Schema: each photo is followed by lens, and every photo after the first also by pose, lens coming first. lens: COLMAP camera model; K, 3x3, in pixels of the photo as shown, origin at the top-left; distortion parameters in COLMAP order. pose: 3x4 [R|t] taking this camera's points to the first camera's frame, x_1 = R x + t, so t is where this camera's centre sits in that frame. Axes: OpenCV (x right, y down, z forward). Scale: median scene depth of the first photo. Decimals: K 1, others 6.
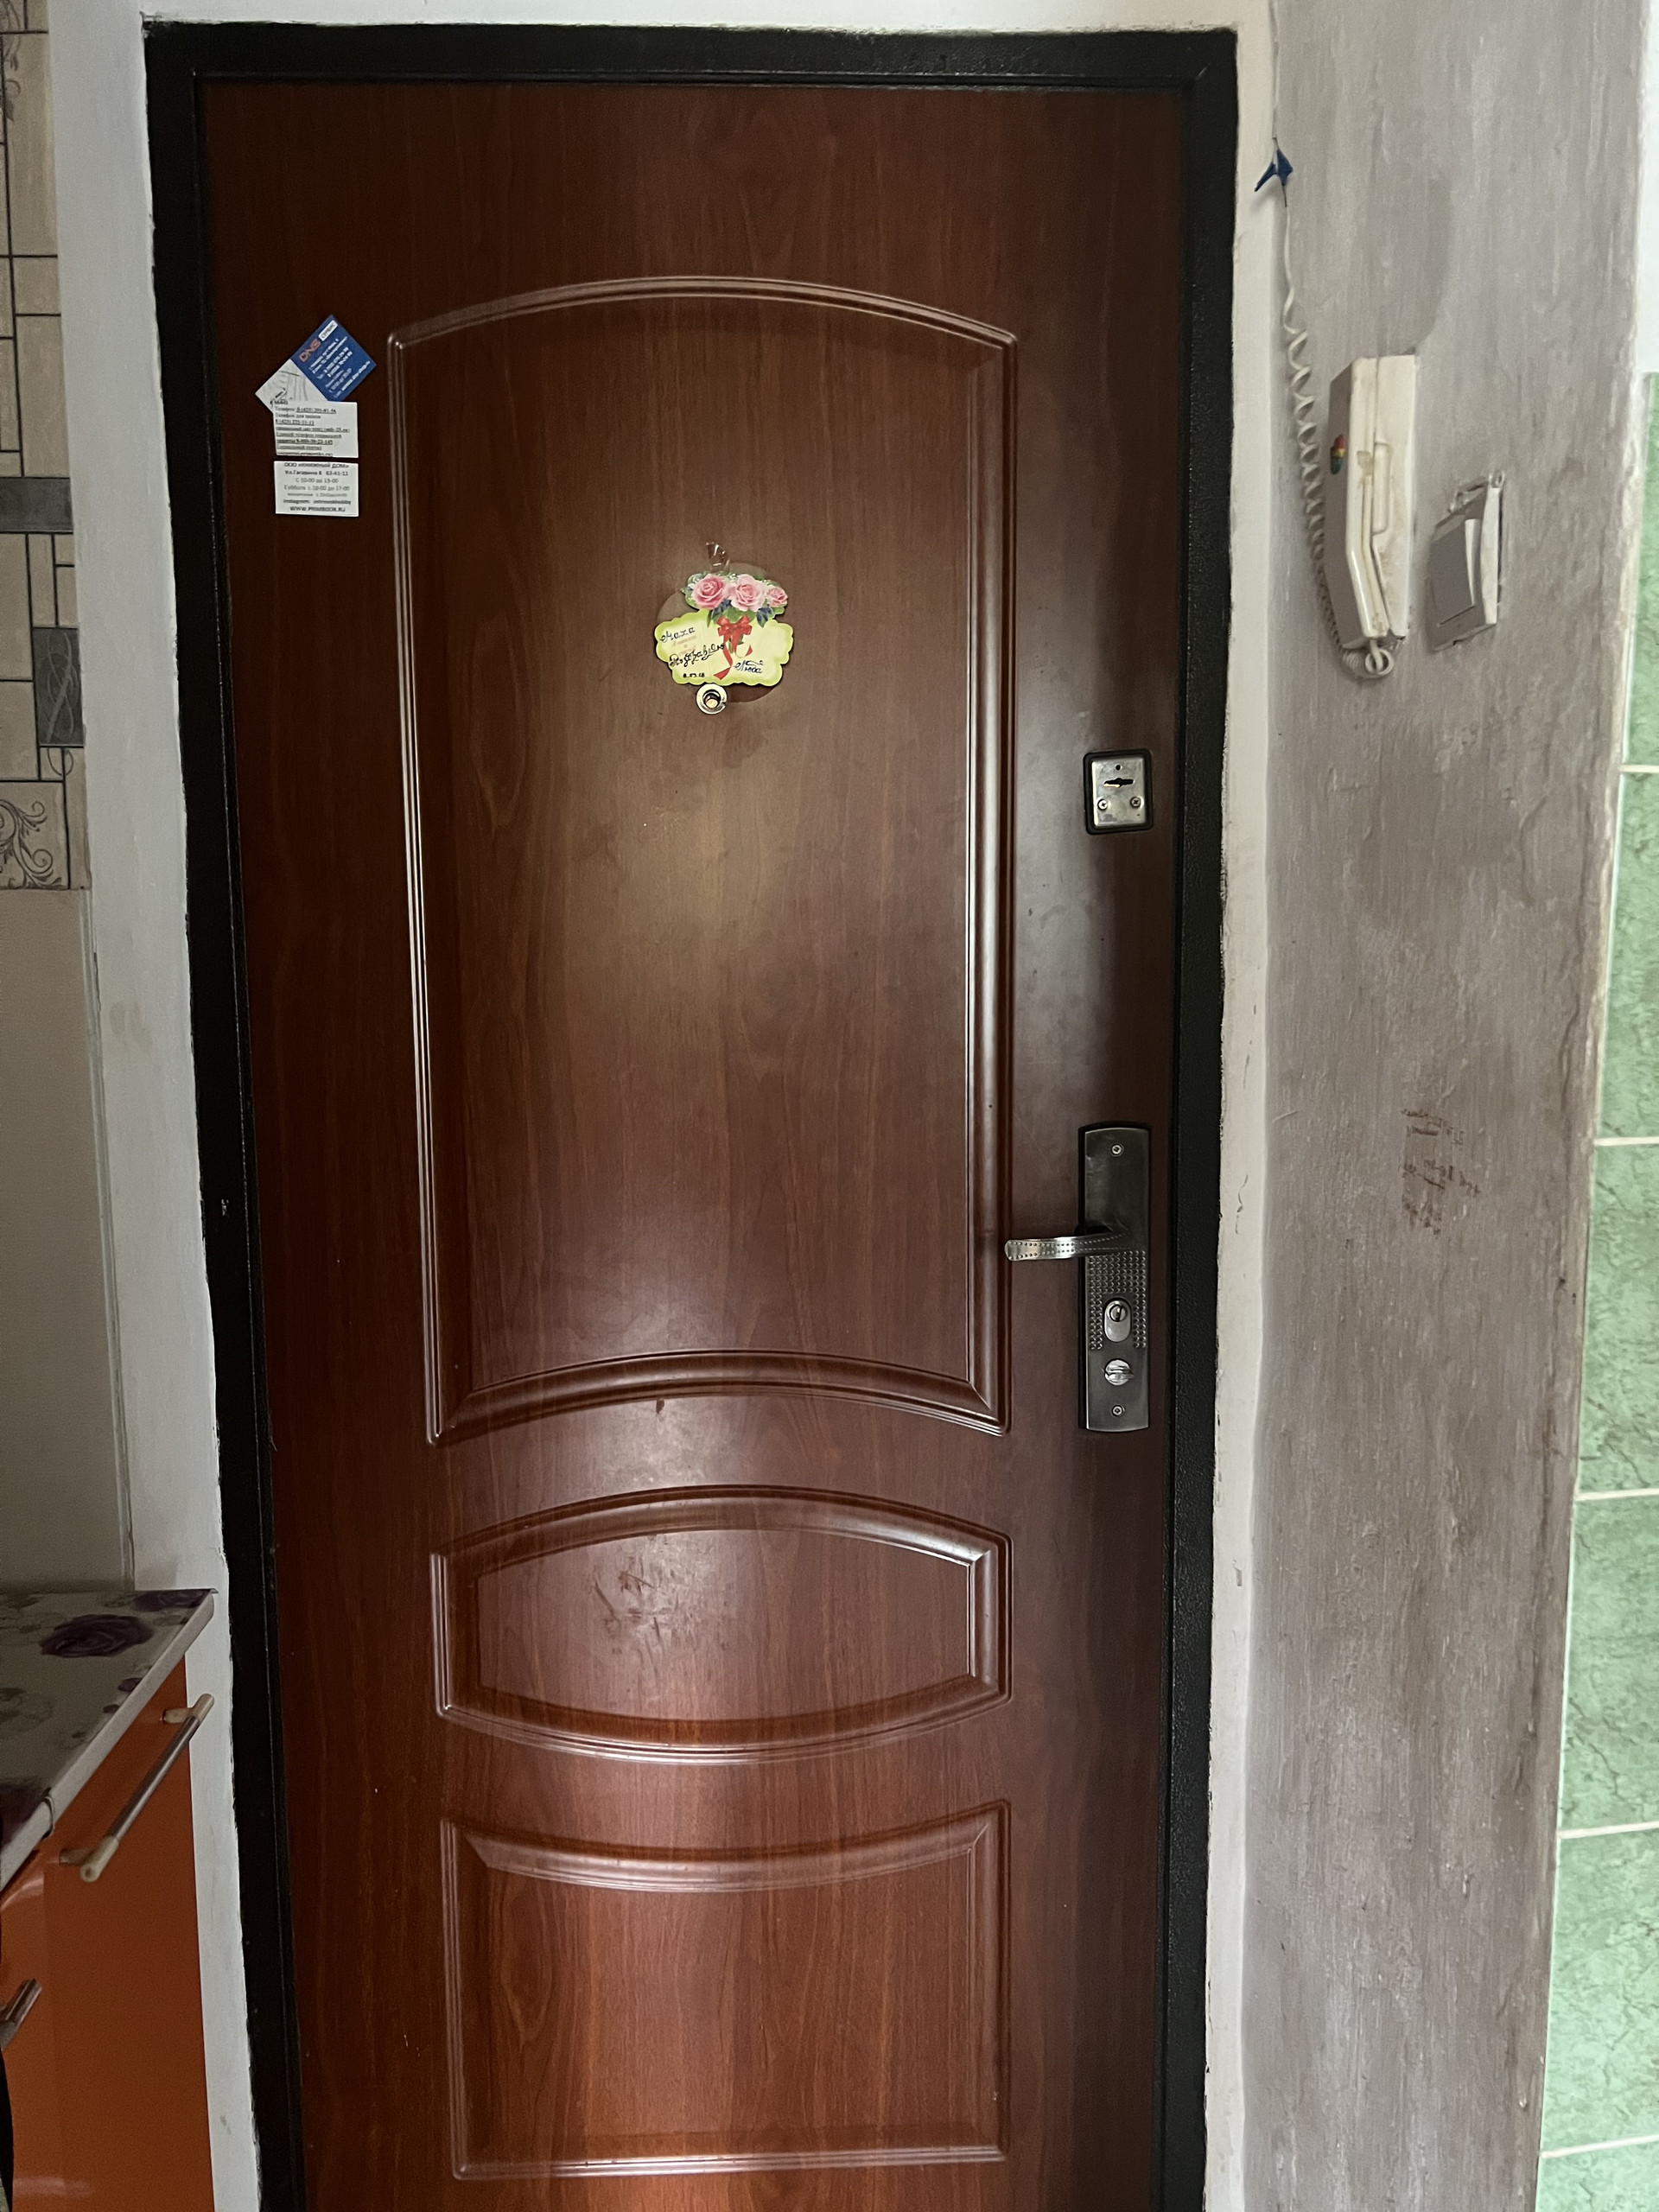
lens RADIAL K [[1646.3, 0, 821.9], [0, 1646.3, 1098.3], [0, 0, 1]] dist [0.068426, -0.074444]
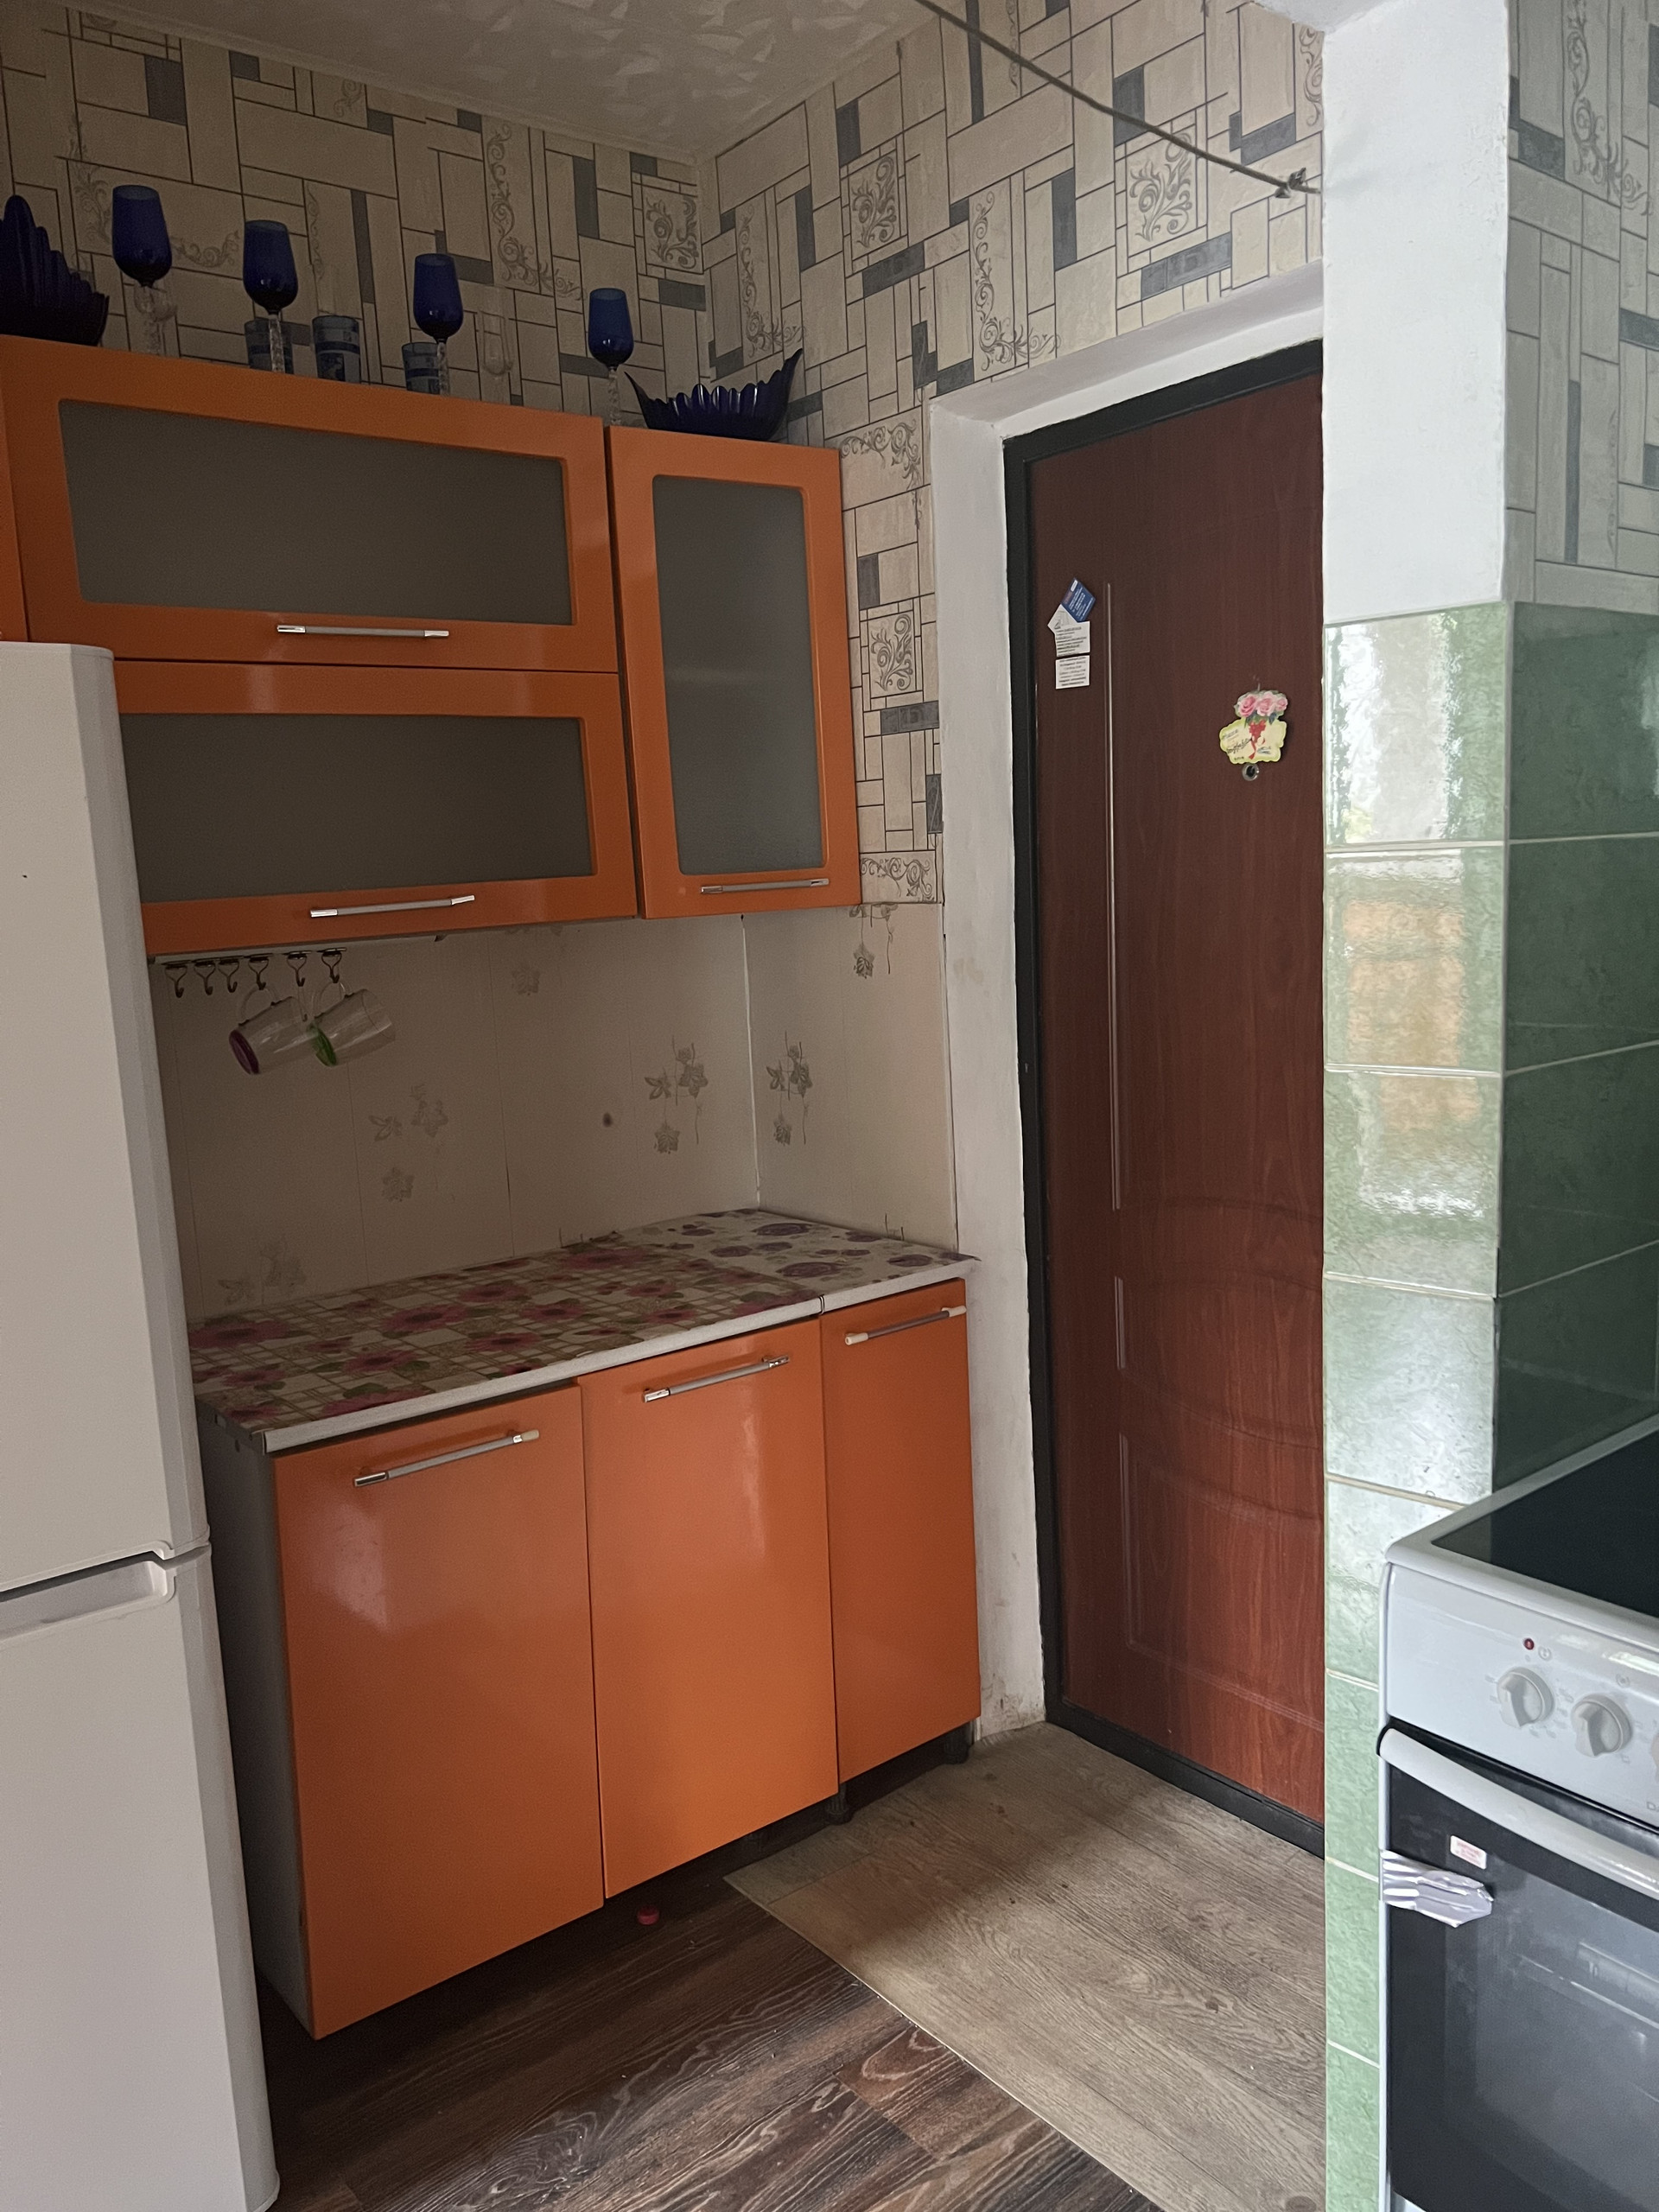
lens RADIAL K [[1646.3, 0, 826.5], [0, 1646.3, 1102.5], [0, 0, 1]] dist [0.068426, -0.074444]
pose [[0.597793, 0.091745, -0.796383, 1.009858], [-0.046173, 0.995721, 0.080050, -0.034008], [0.800319, -0.011082, 0.599472, -0.292649]]
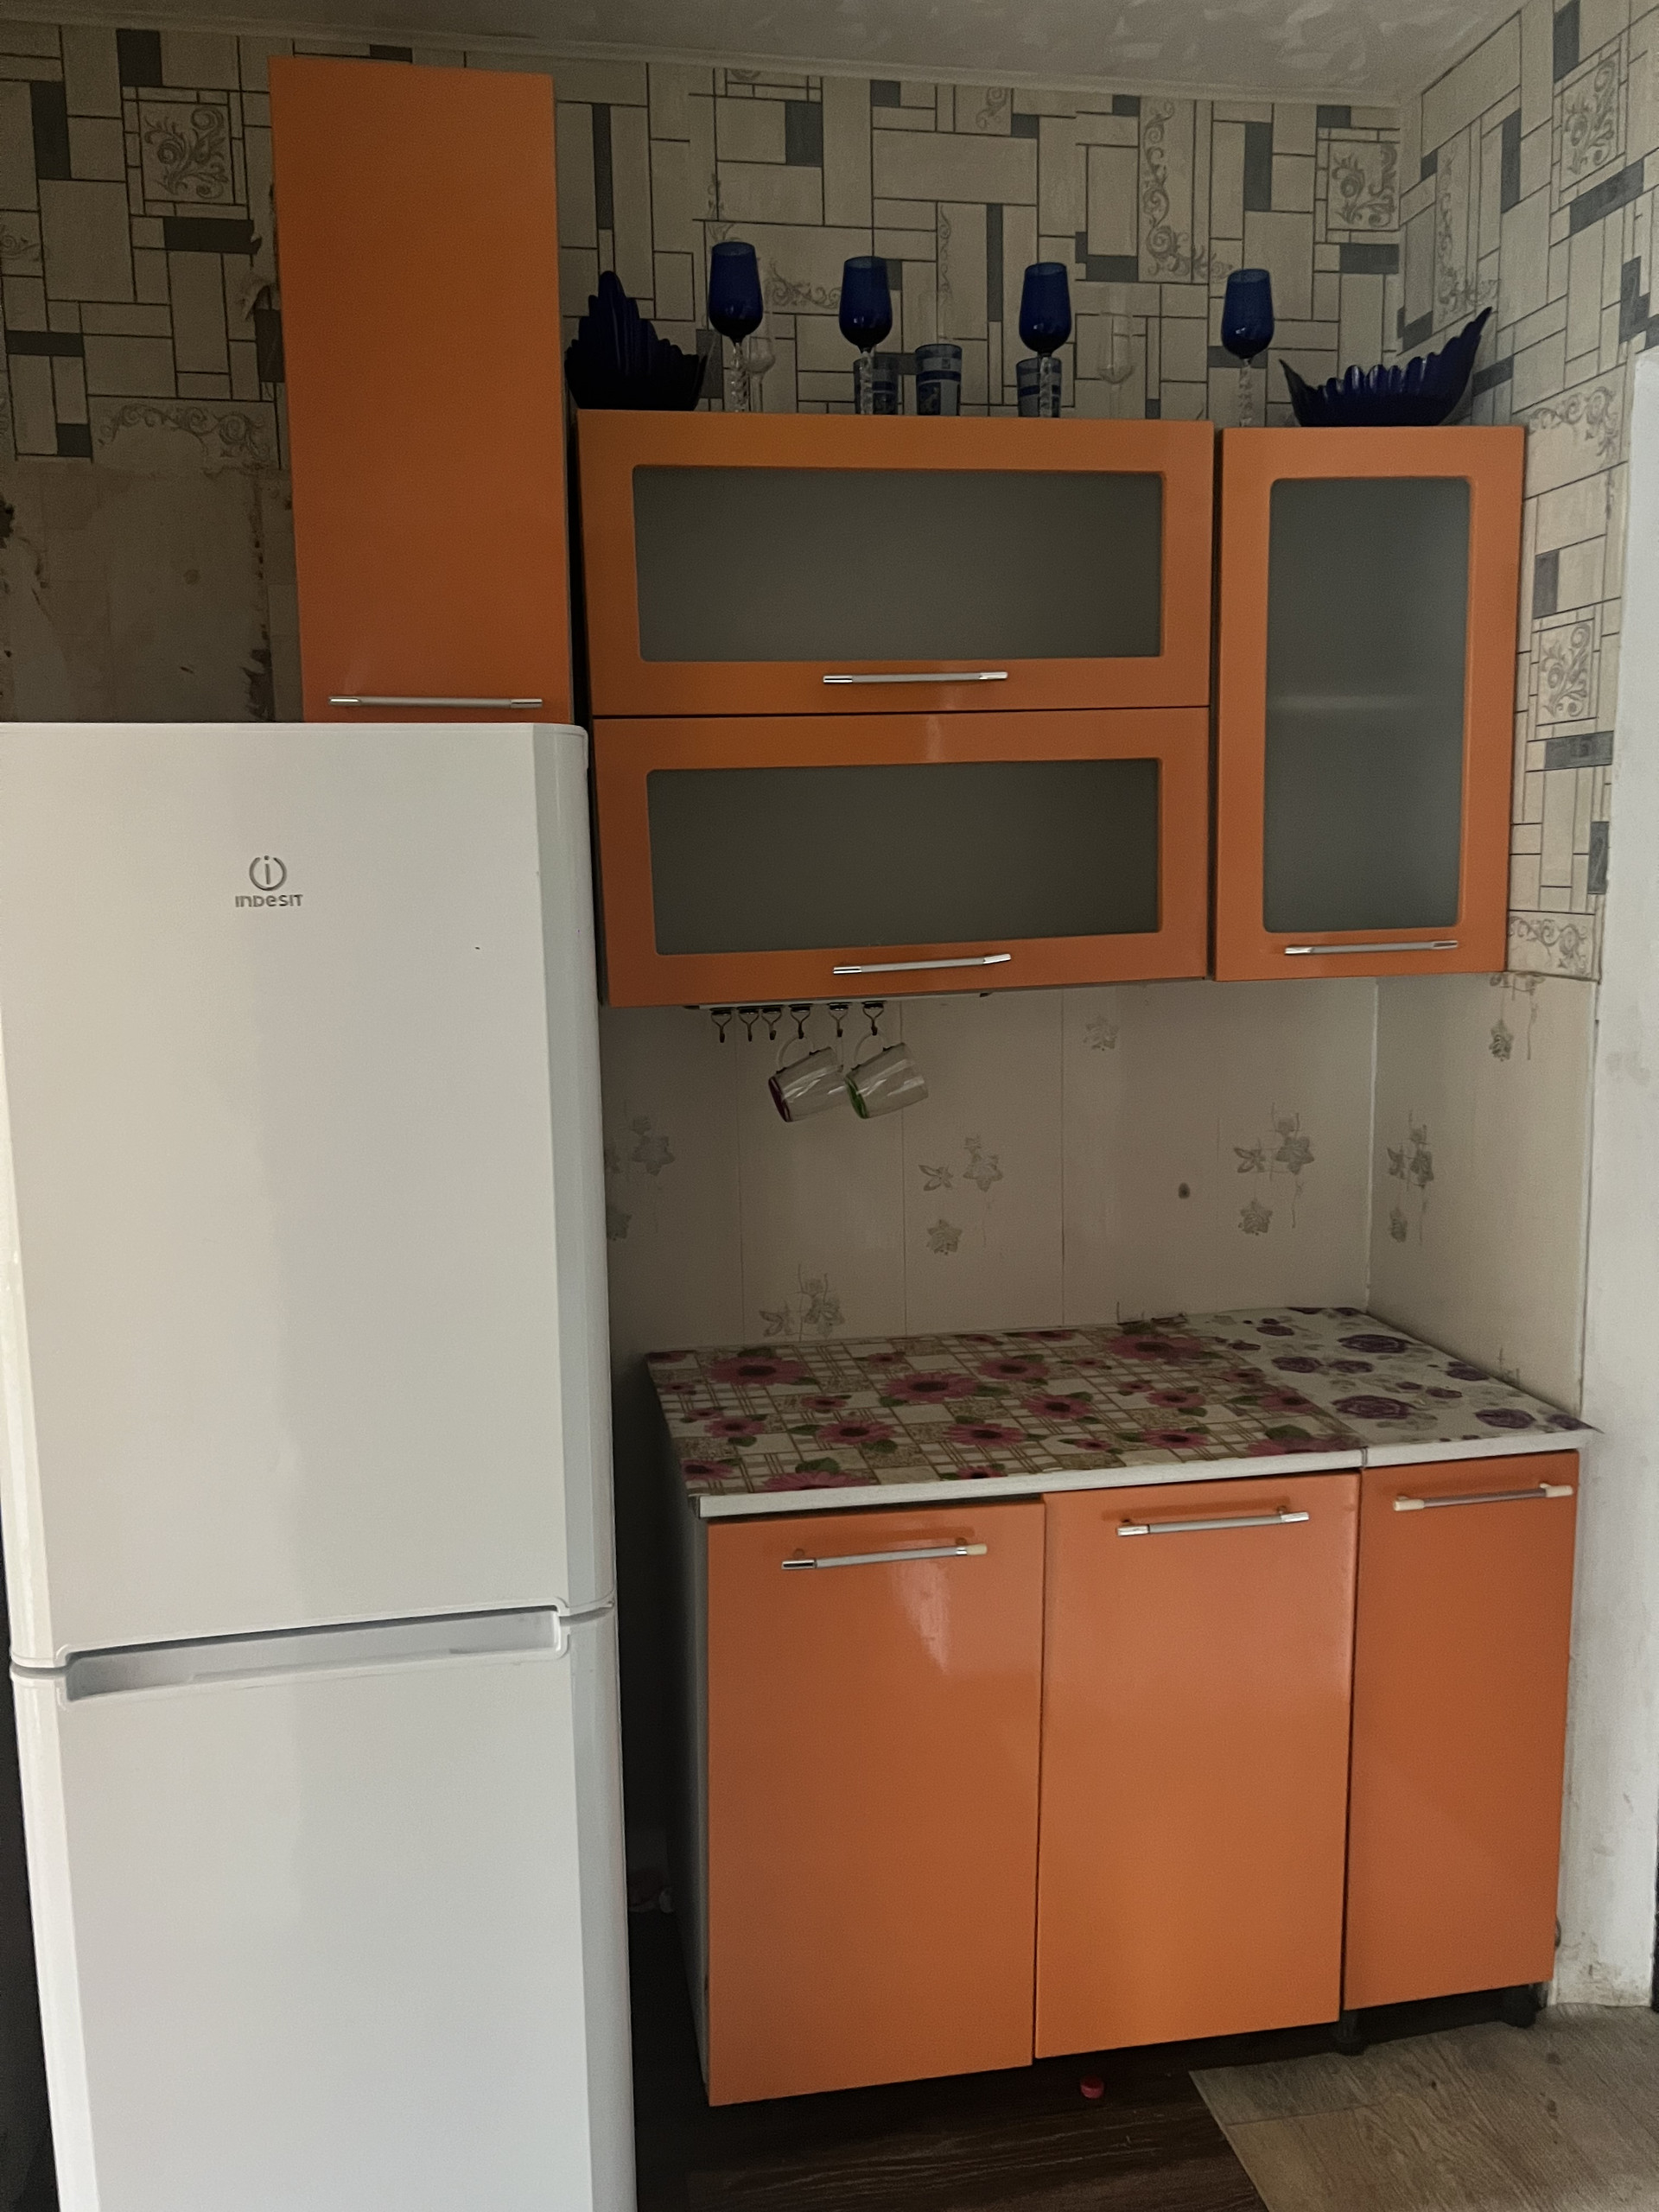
lens RADIAL K [[1646.3, 0, 782.4], [0, 1646.3, 1119.1], [0, 0, 1]] dist [0.068426, -0.074444]
pose [[0.149847, 0.144510, -0.978091, 0.964411], [-0.094019, 0.986861, 0.131402, -0.121748], [0.984229, 0.072269, 0.161464, -0.029694]]
